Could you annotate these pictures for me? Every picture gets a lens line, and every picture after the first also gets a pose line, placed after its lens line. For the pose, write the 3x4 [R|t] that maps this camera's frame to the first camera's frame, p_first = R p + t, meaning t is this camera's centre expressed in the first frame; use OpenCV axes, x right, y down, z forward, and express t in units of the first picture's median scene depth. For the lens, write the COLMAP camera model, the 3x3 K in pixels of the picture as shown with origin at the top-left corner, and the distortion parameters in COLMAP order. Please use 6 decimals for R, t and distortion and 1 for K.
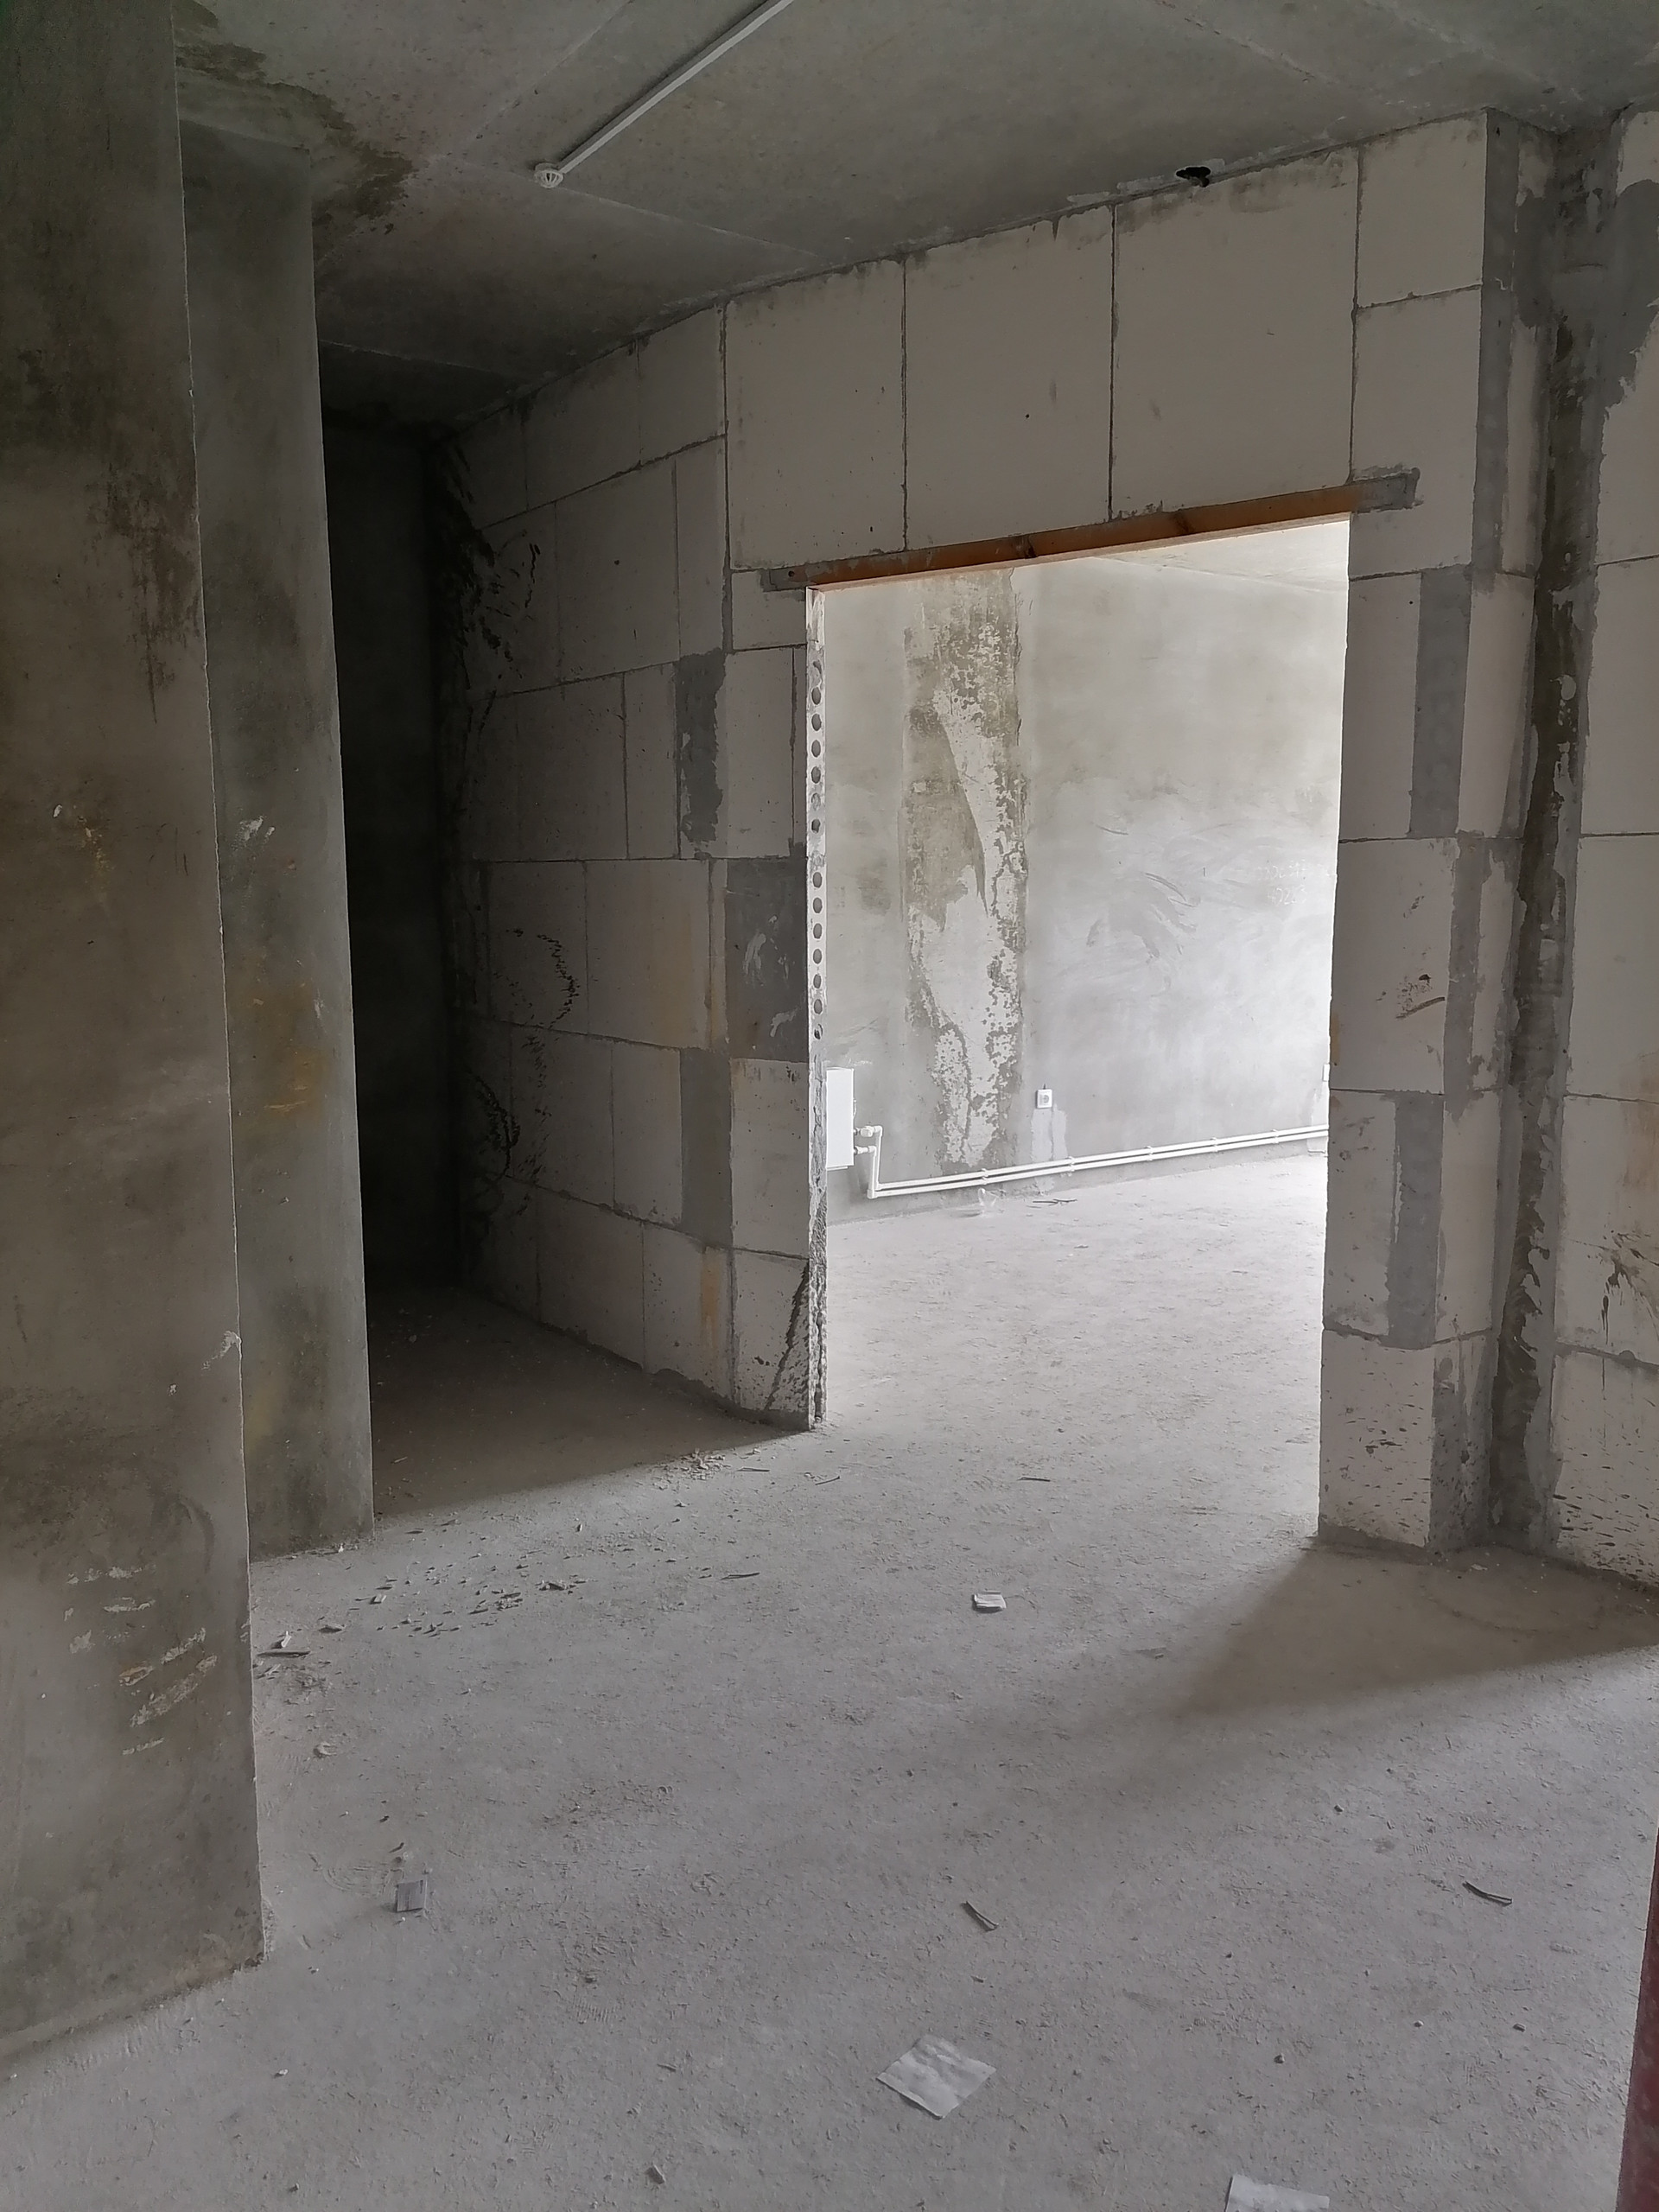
lens RADIAL K [[1685.3, 0, 887.7], [0, 1685.3, 1125.4], [0, 0, 1]] dist [0.100887, -0.121638]
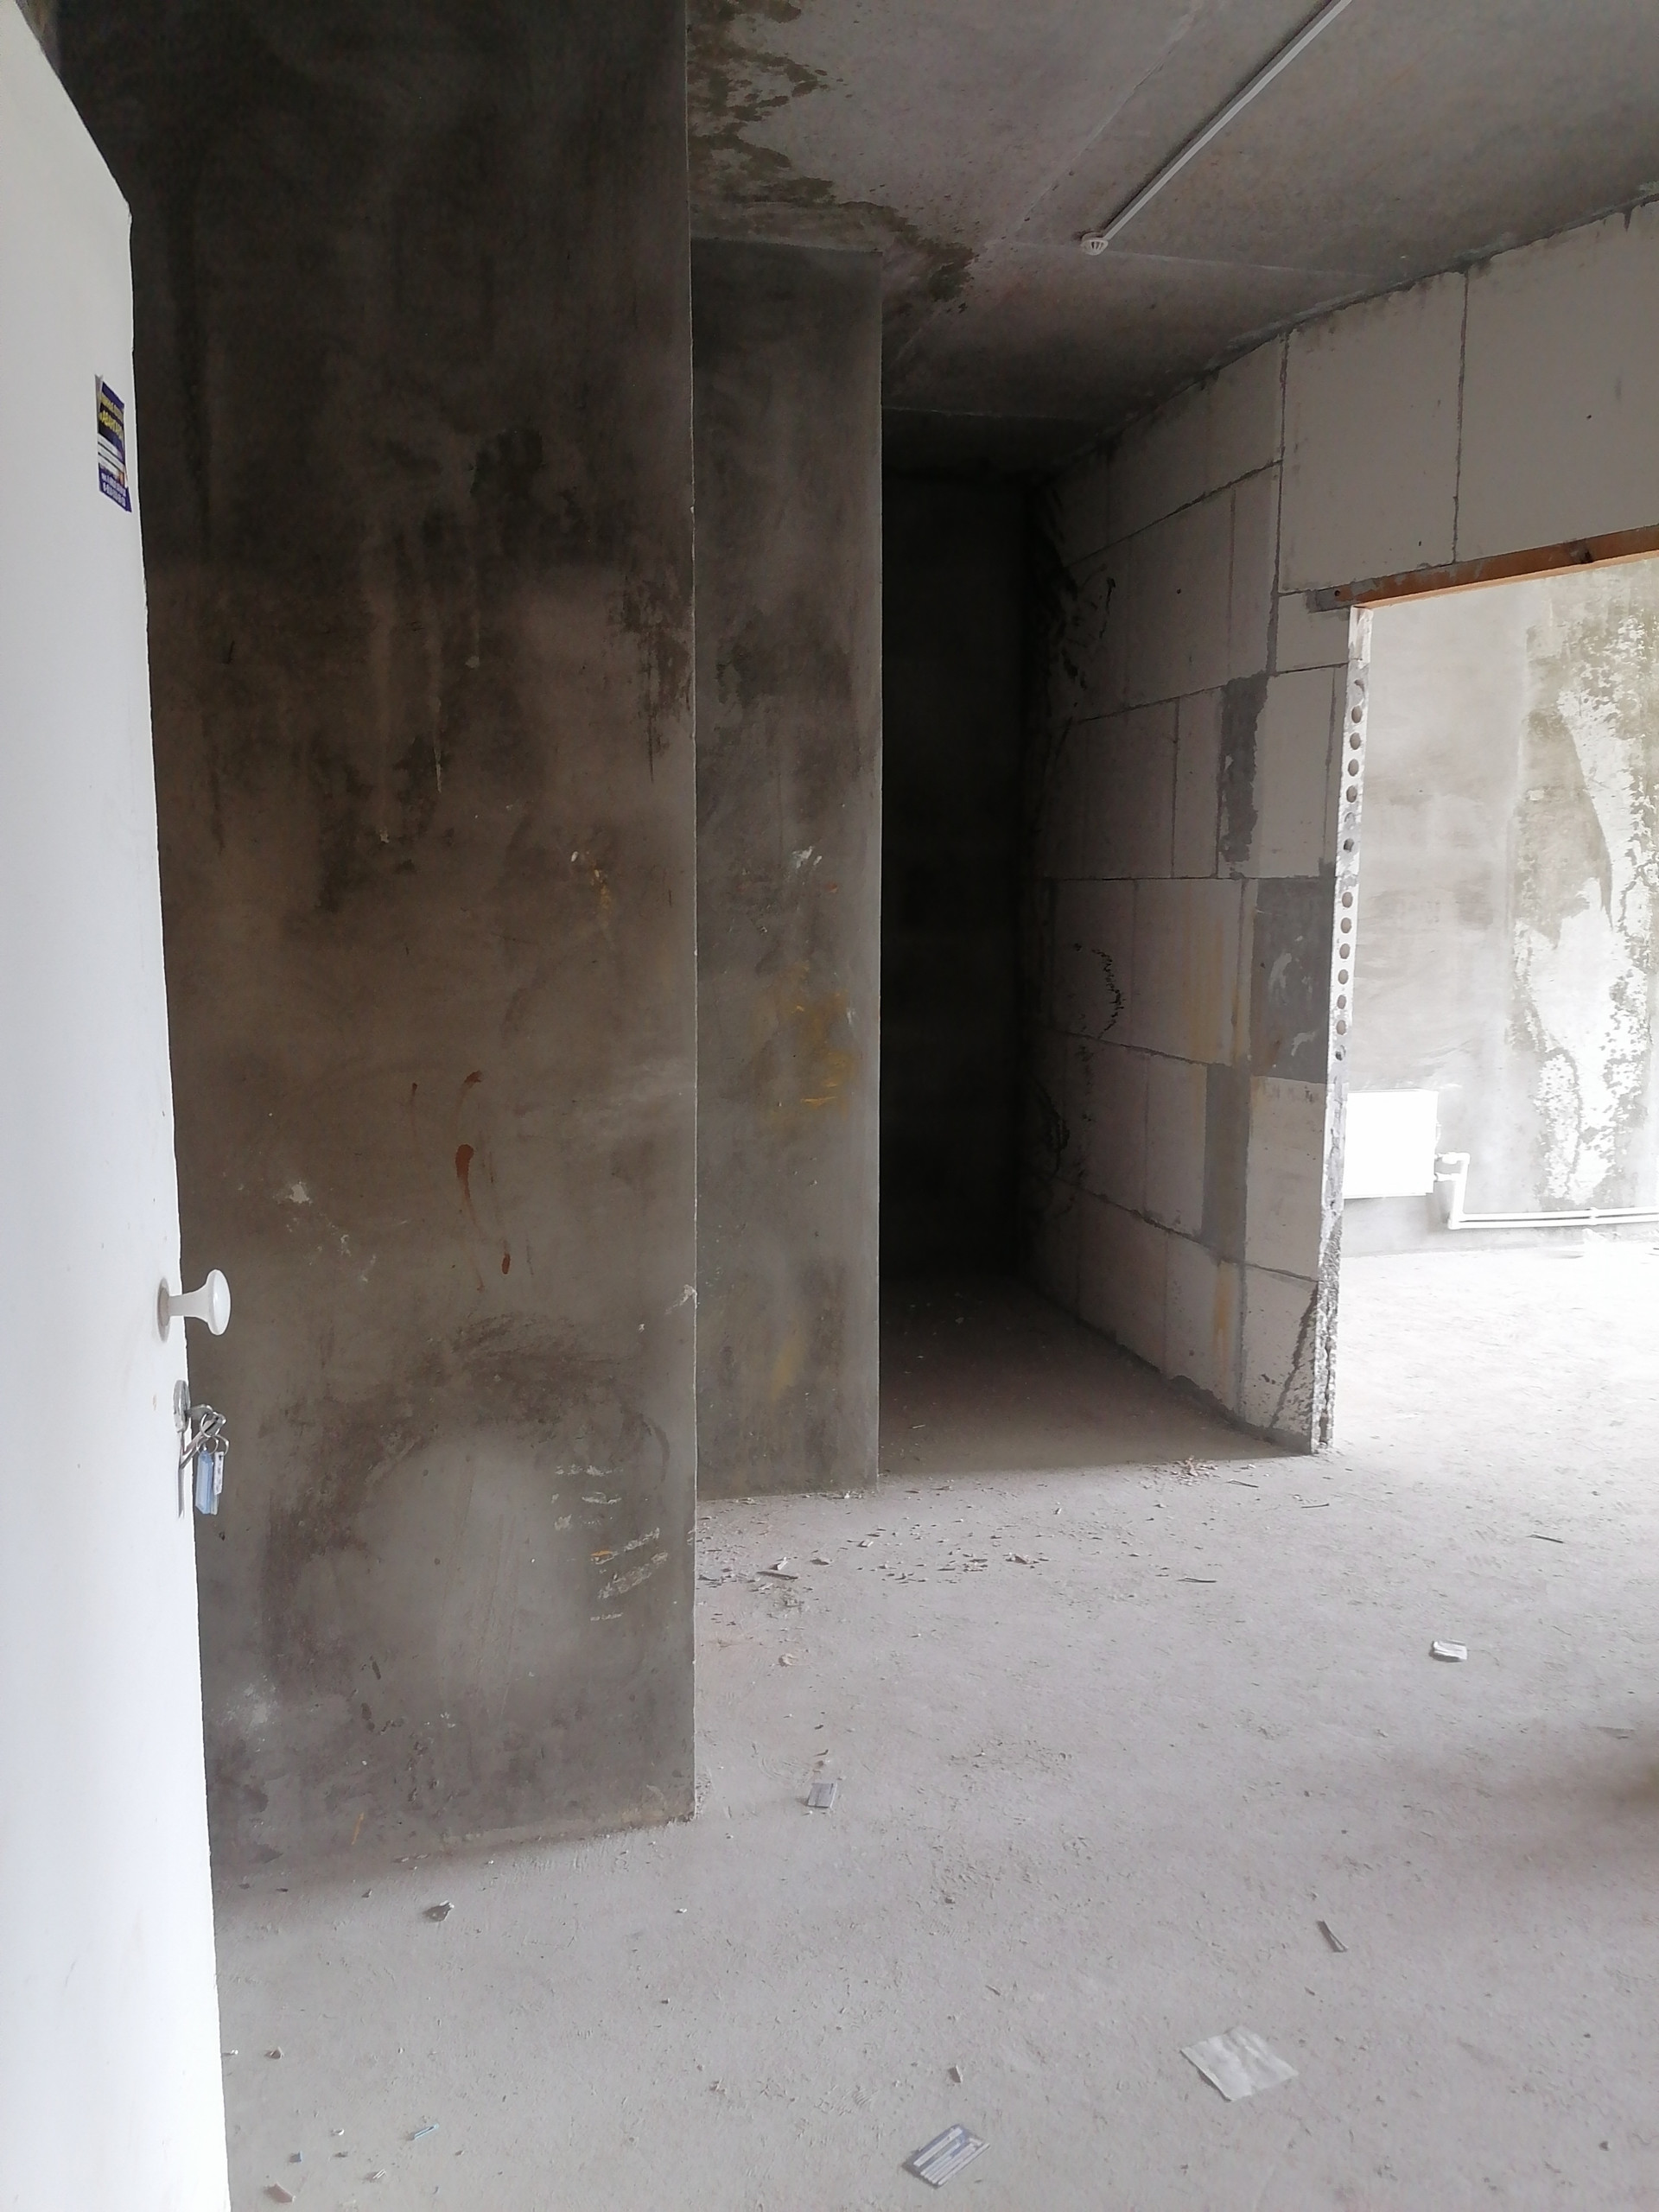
lens RADIAL K [[1685.3, 0, 862.0], [0, 1685.3, 1130.3], [0, 0, 1]] dist [0.100887, -0.121638]
pose [[0.923809, 0.061161, -0.377936, 0.094872], [-0.061569, 0.998042, 0.011016, -0.004988], [0.377870, 0.013093, 0.925766, -0.031465]]
